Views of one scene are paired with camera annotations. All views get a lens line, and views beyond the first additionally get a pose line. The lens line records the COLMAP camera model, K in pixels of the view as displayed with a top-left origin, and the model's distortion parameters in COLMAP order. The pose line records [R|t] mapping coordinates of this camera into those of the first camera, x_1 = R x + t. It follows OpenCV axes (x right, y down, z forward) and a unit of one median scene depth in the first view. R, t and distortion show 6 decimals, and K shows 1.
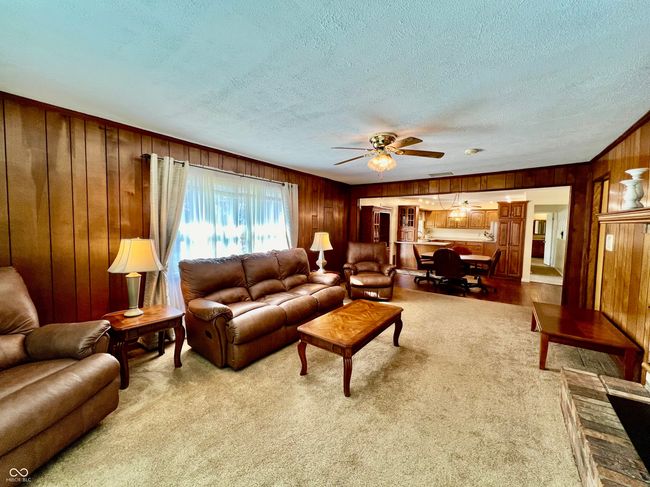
lens RADIAL K [[262.8, 0, 323.9], [0, 262.8, 239.2], [0, 0, 1]] dist [-0.000450, 0.000000]
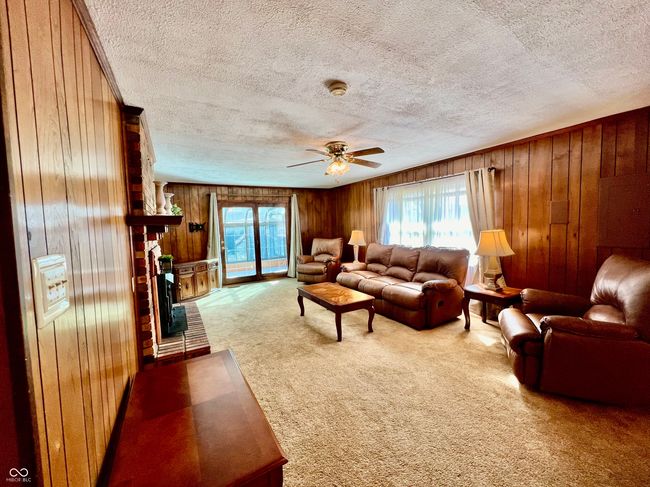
lens RADIAL K [[262.8, 0, 323.8], [0, 262.8, 243.1], [0, 0, 1]] dist [-0.000450, 0.000000]
pose [[-0.403338, 0.061468, -0.912984, 0.974967], [-0.019618, 0.996931, 0.075787, -0.042656], [0.914841, 0.048479, -0.400894, 1.070244]]
